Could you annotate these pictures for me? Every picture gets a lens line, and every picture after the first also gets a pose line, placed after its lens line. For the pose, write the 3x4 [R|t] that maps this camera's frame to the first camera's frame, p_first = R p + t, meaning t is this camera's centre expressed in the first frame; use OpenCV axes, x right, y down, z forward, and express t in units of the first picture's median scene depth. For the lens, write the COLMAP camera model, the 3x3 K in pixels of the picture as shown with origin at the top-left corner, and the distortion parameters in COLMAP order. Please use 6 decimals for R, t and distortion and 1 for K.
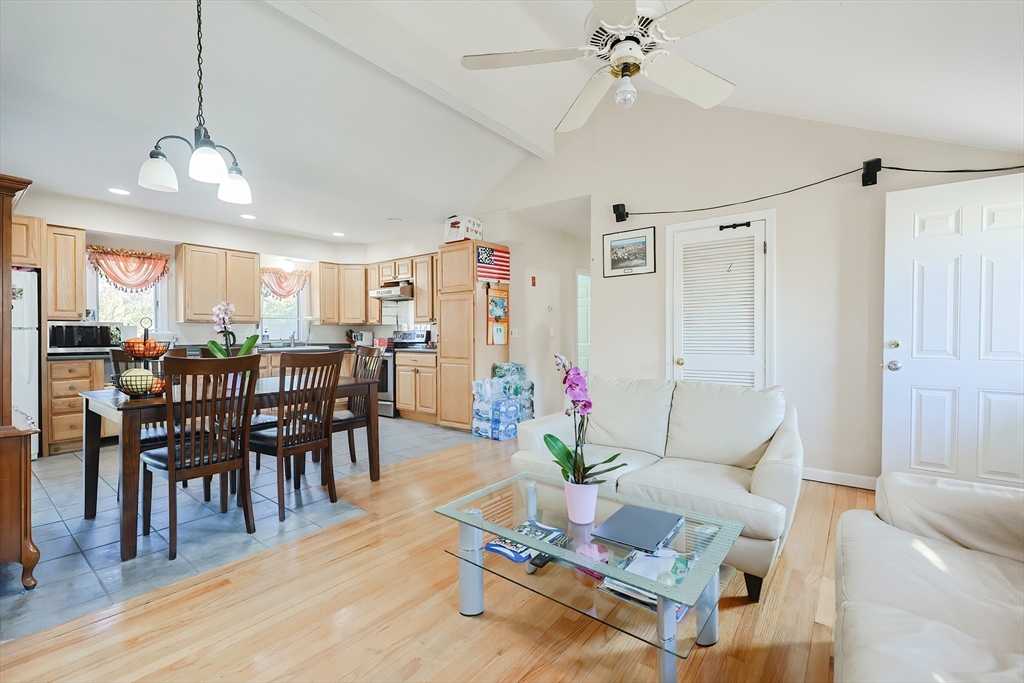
lens RADIAL K [[441.4, 0, 512.3], [0, 441.4, 340.2], [0, 0, 1]] dist [0.001491, -0.000422]
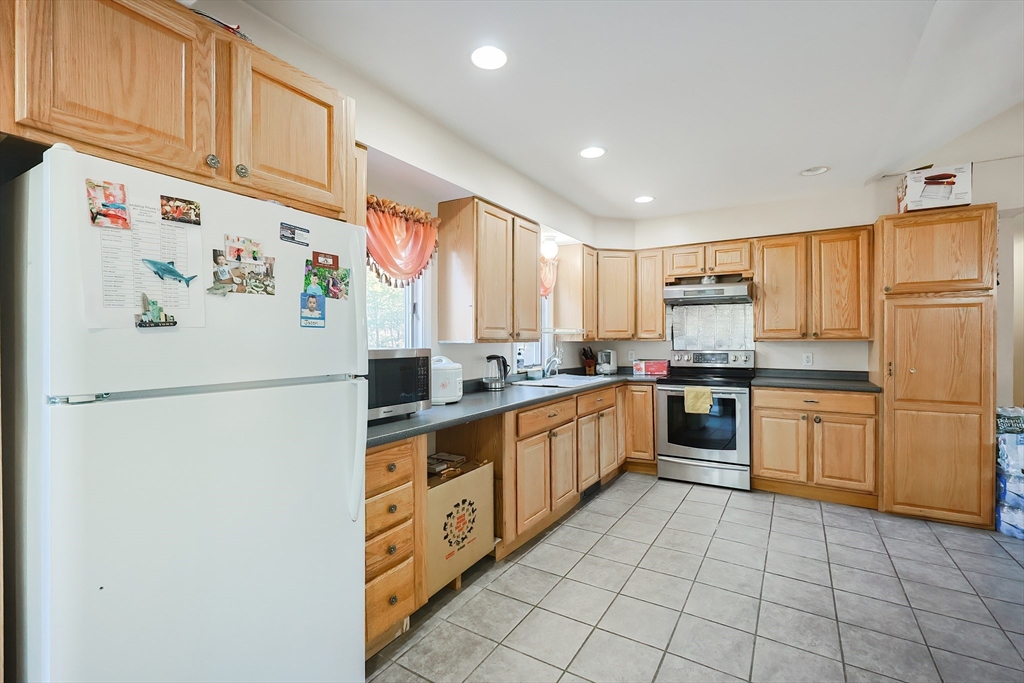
lens RADIAL K [[441.4, 0, 520.5], [0, 441.4, 340.7], [0, 0, 1]] dist [0.001491, -0.000422]
pose [[0.993994, -0.002236, 0.109410, -0.657310], [0.003060, 0.999968, -0.007371, -0.035018], [-0.109390, 0.007661, 0.993969, 0.403905]]
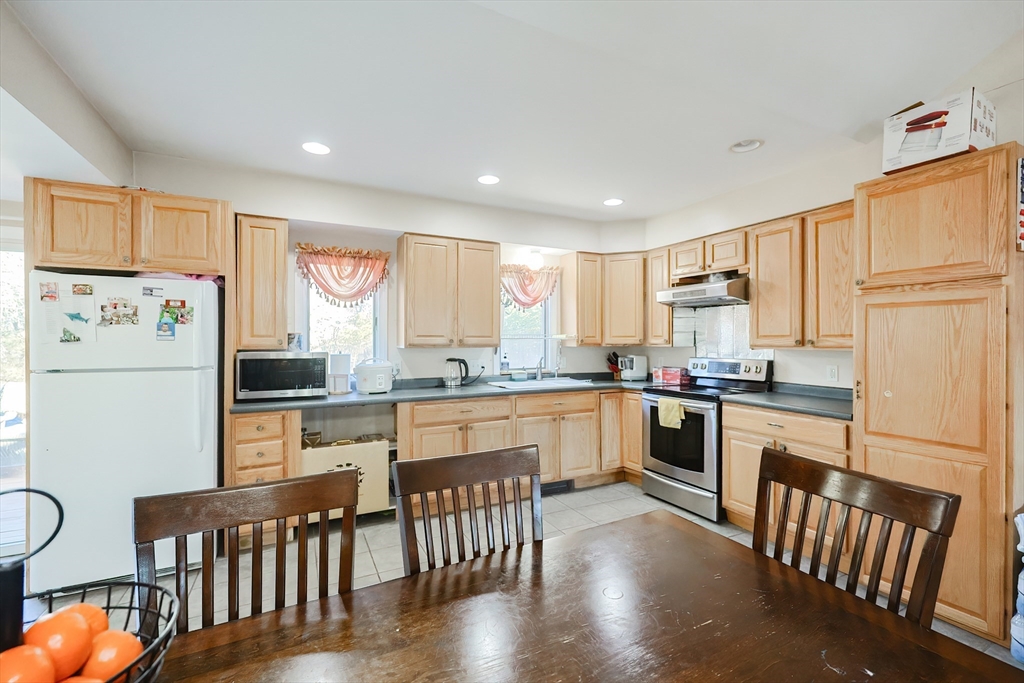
lens RADIAL K [[441.4, 0, 519.5], [0, 441.4, 341.7], [0, 0, 1]] dist [0.001491, -0.000422]
pose [[0.909131, 0.004024, -0.416492, -0.262416], [-0.006765, 0.999964, -0.005104, -0.042719], [0.416456, 0.007458, 0.909125, 0.398794]]
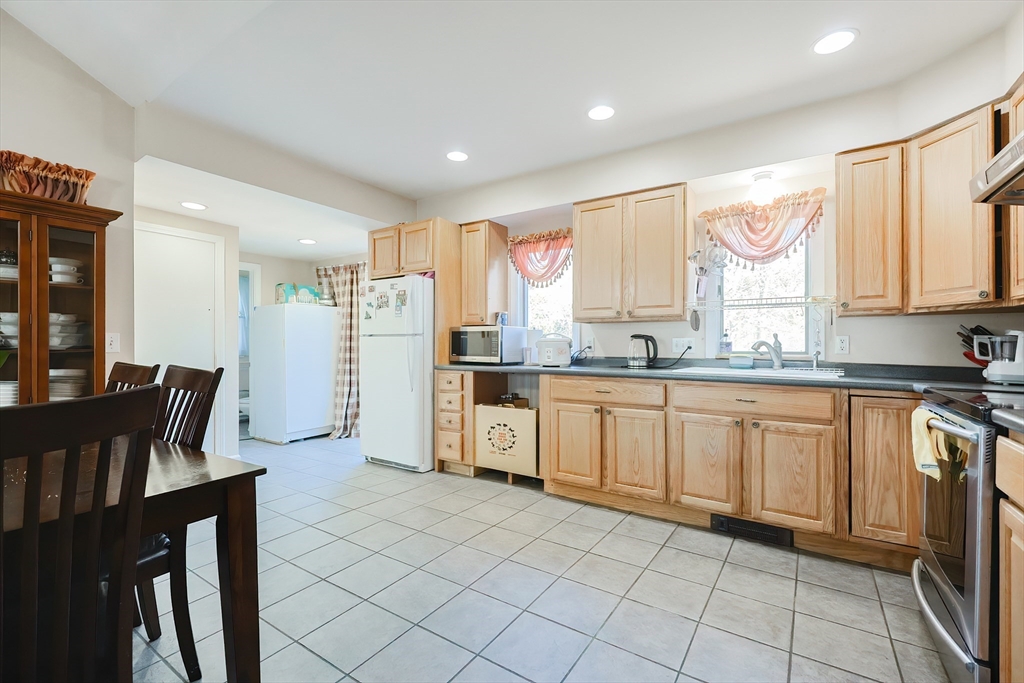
lens RADIAL K [[441.4, 0, 515.5], [0, 441.4, 340.4], [0, 0, 1]] dist [0.001491, -0.000422]
pose [[0.084547, -0.002846, -0.996415, -0.078595], [-0.012866, 0.999909, -0.003948, -0.008894], [0.996336, 0.013154, 0.084502, 0.754584]]
